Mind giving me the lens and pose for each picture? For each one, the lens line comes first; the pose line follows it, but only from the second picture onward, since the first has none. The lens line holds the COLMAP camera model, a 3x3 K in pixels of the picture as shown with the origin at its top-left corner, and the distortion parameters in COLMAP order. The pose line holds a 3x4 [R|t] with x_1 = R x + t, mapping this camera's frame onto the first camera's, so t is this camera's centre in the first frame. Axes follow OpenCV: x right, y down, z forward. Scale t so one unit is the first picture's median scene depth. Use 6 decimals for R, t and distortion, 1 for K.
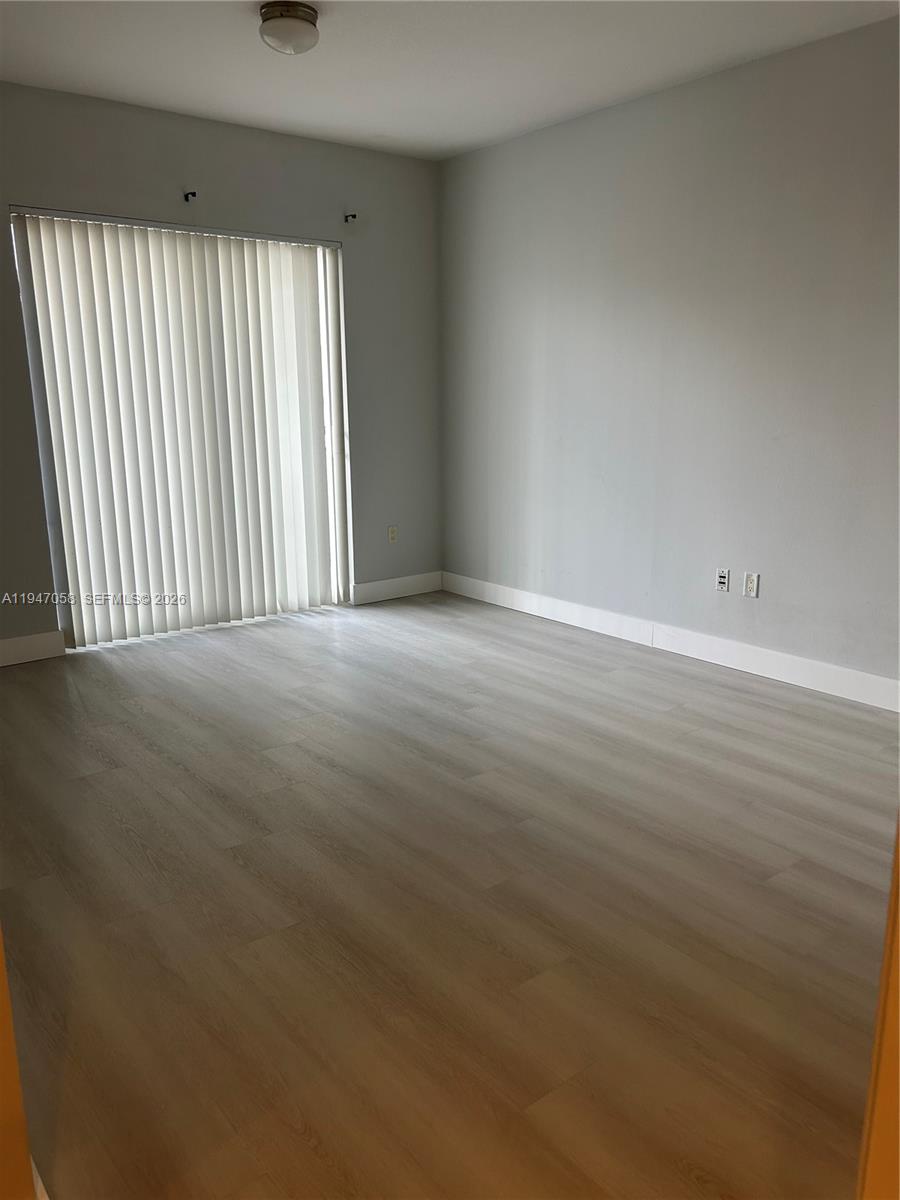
lens RADIAL K [[912.2, 0, 451.2], [0, 912.2, 596.8], [0, 0, 1]] dist [0.036819, -0.031952]
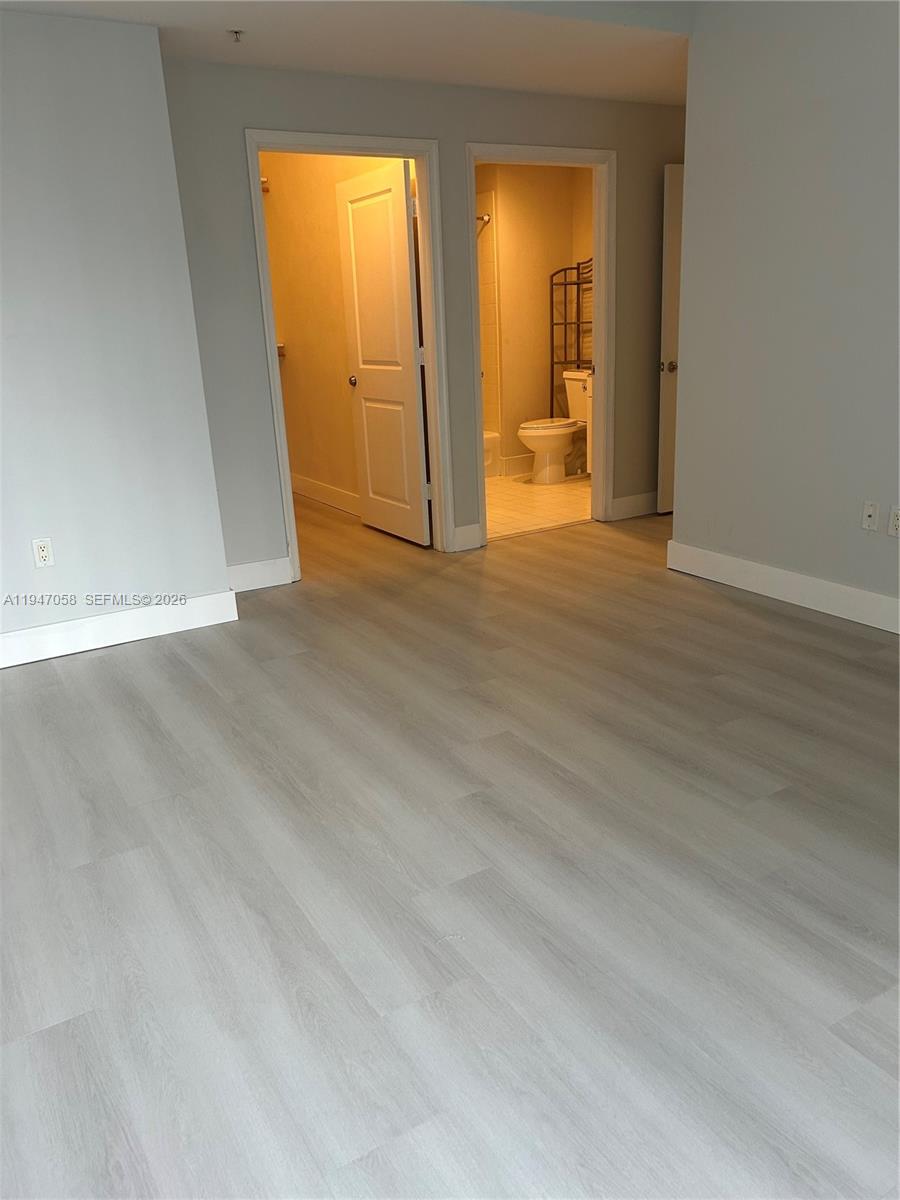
lens RADIAL K [[912.2, 0, 451.2], [0, 912.2, 596.8], [0, 0, 1]] dist [0.036819, -0.031952]
pose [[-0.990465, 0.017568, 0.136638, -0.047786], [0.083301, 0.866349, 0.492443, -0.304745], [-0.109725, 0.499130, -0.859552, 1.510238]]
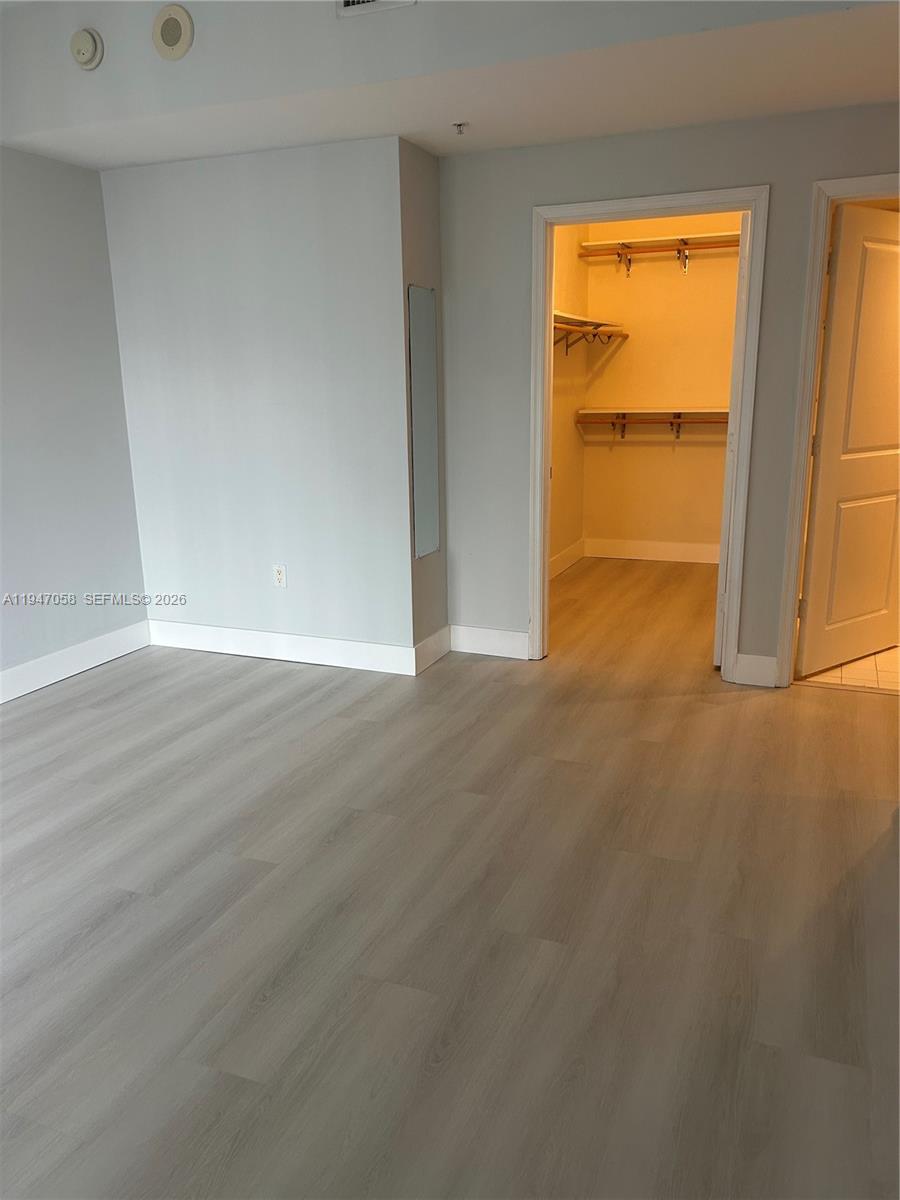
lens RADIAL K [[904.1, 0, 450.0], [0, 904.1, 600.0], [0, 0, 1]] dist [0.032027, -0.041225]
pose [[-0.486415, -0.193899, 0.851941, -0.622241], [0.214843, 0.918584, 0.331731, -0.219476], [-0.846902, 0.344393, -0.405156, 0.998702]]
